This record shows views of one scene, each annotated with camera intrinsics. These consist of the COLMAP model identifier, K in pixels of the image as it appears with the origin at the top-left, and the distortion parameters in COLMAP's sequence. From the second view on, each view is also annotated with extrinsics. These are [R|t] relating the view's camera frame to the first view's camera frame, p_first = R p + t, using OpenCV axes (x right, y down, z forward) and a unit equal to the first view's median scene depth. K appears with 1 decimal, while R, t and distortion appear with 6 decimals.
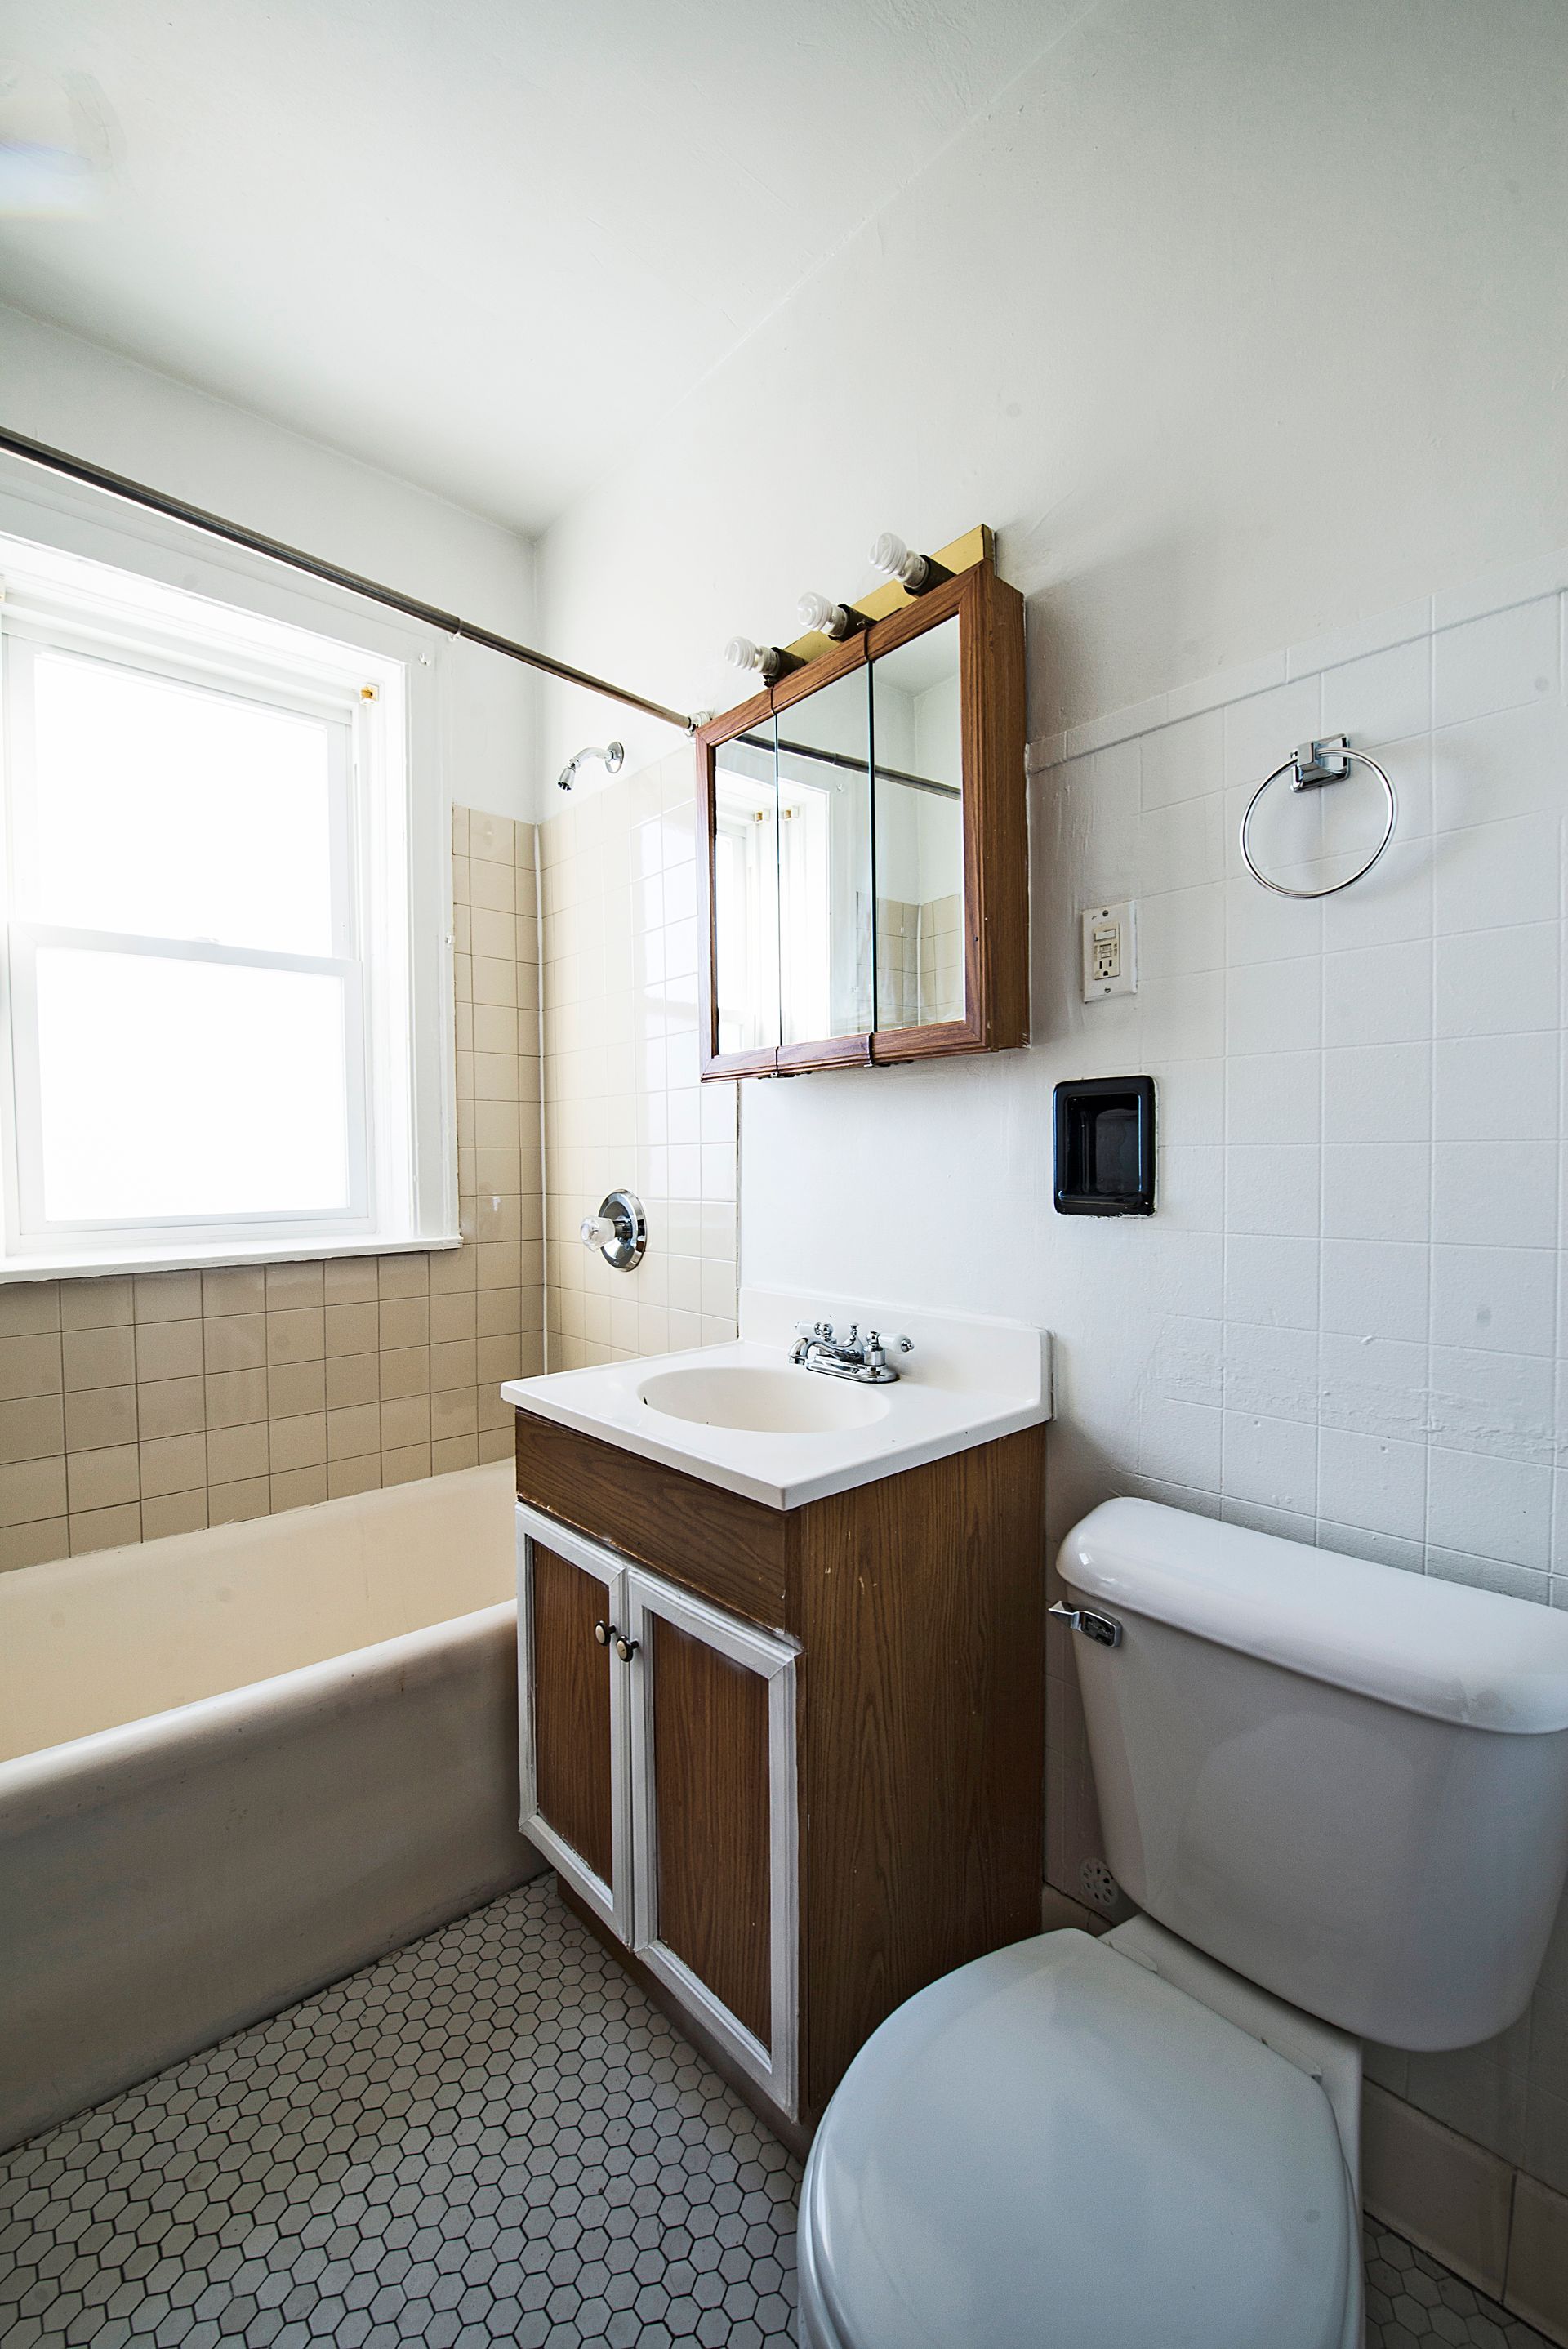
lens RADIAL K [[948.1, 0, 797.3], [0, 948.1, 1173.0], [0, 0, 1]] dist [-0.014485, -0.002762]
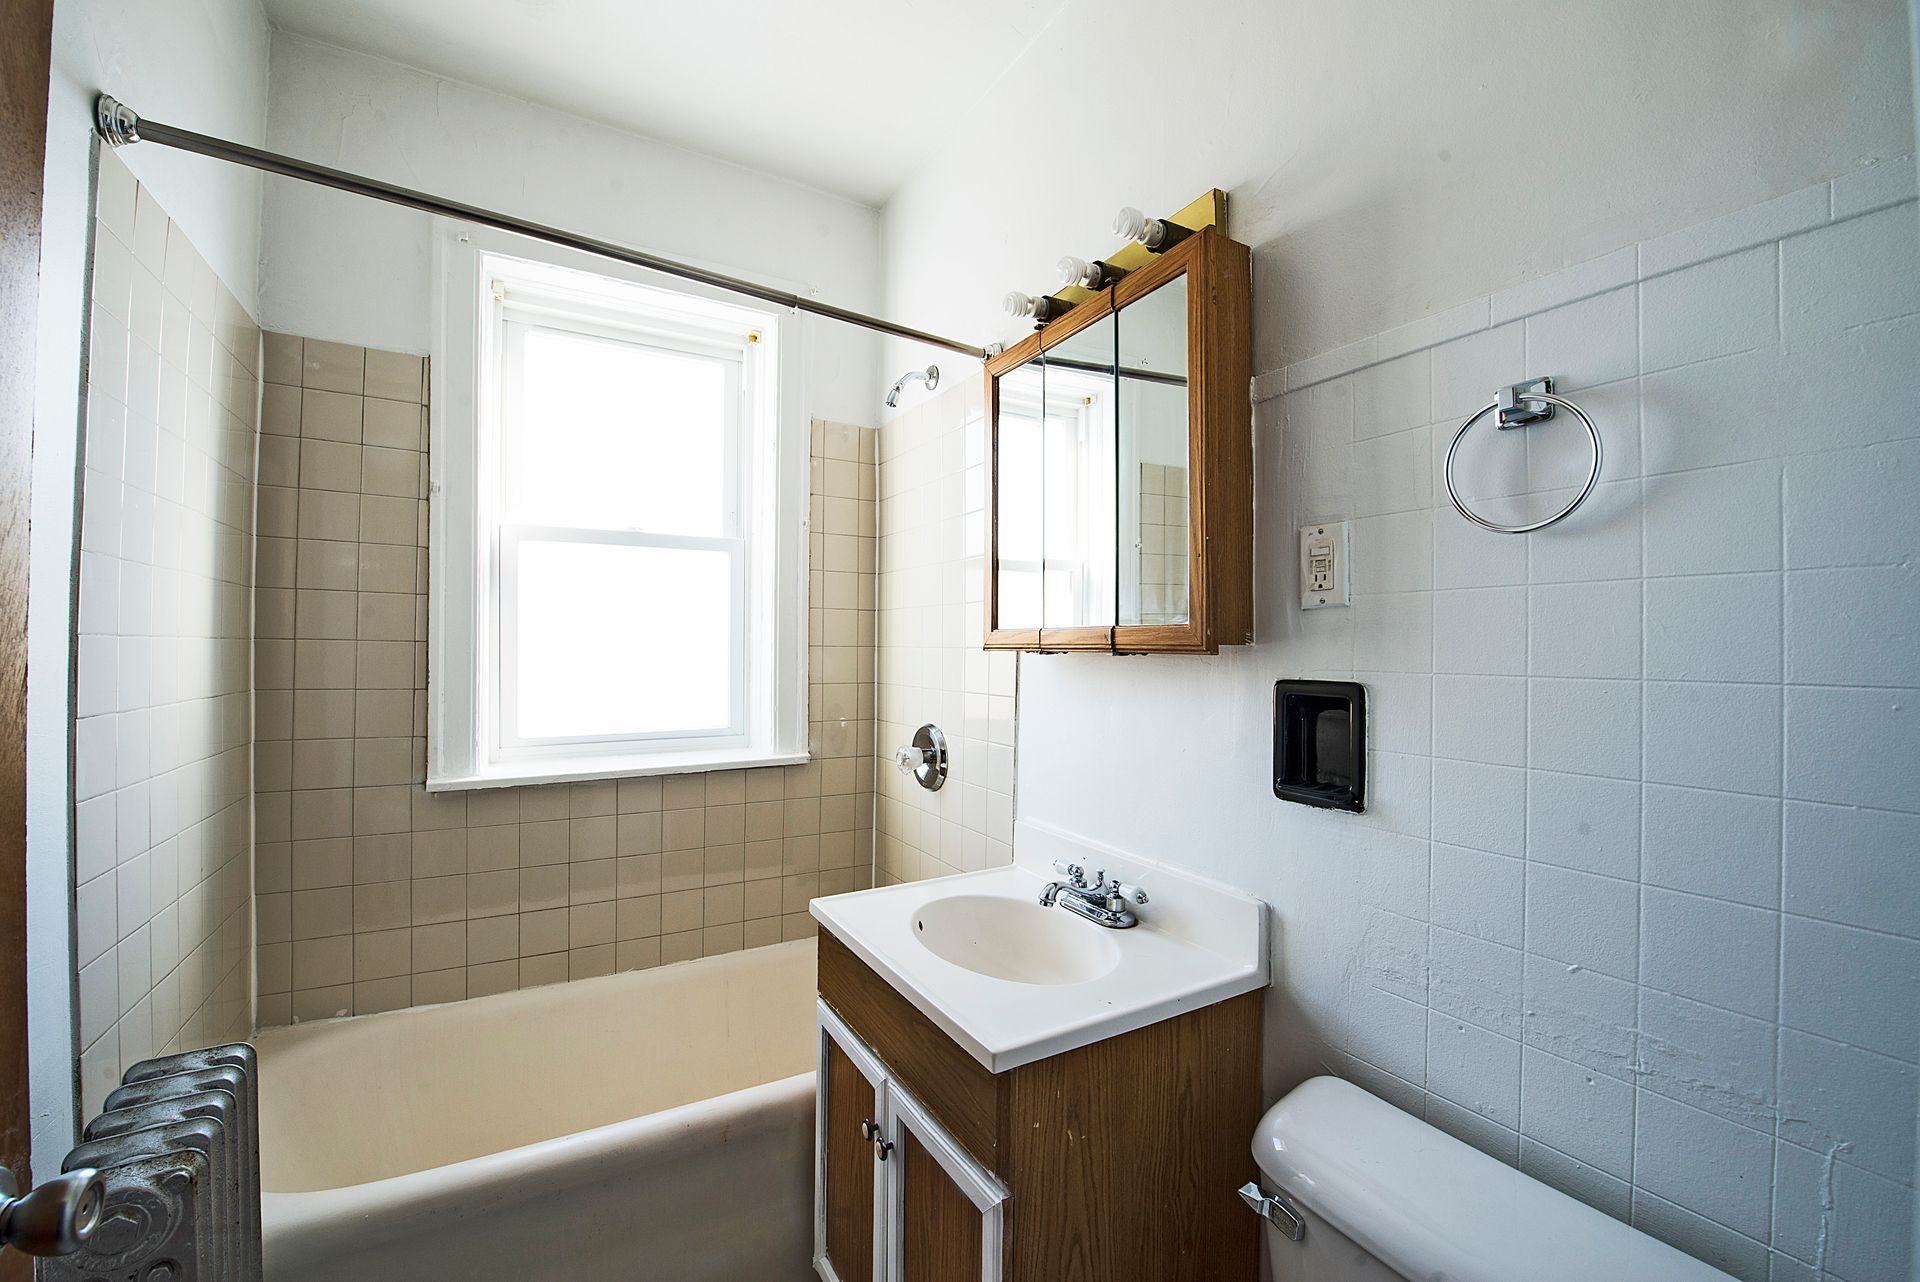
lens RADIAL K [[775.0, 0, 947.1], [0, 775.0, 646.0], [0, 0, 1]] dist [-0.014485, -0.002762]
pose [[0.976992, 0.014762, -0.212763, 0.084964], [-0.021890, 0.999274, -0.031184, -0.093763], [0.212148, 0.035124, 0.976606, 0.031489]]
